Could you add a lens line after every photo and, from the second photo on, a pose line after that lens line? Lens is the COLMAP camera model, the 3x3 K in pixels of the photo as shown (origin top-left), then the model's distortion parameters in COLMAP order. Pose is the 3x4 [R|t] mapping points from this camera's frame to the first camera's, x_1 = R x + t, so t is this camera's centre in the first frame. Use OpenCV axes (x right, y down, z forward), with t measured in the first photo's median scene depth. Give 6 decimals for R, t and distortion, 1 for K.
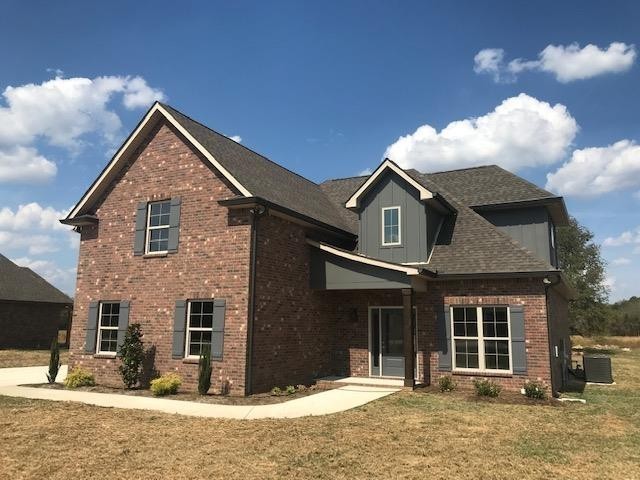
lens RADIAL K [[510.6, 0, 329.6], [0, 510.6, 245.4], [0, 0, 1]] dist [0.015291, -0.011228]
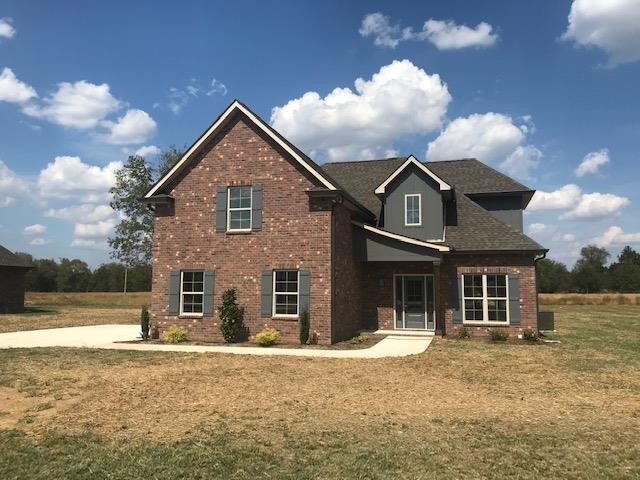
lens RADIAL K [[508.9, 0, 322.0], [0, 508.9, 240.8], [0, 0, 1]] dist [0.057436, -0.025209]
pose [[0.980581, 0.011068, 0.195801, -0.377253], [-0.024457, 0.997514, 0.066094, -0.044430], [-0.194583, -0.069599, 0.978414, -0.204874]]
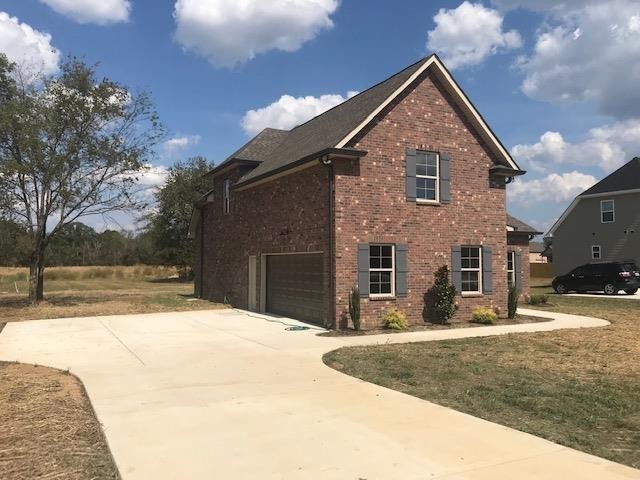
lens RADIAL K [[542.8, 0, 322.3], [0, 542.8, 241.8], [0, 0, 1]] dist [0.056342, -0.003836]
pose [[0.580376, 0.021796, 0.814057, -1.387827], [-0.125442, 0.990103, 0.062924, 0.055336], [-0.804629, -0.138637, 0.577367, 0.497749]]
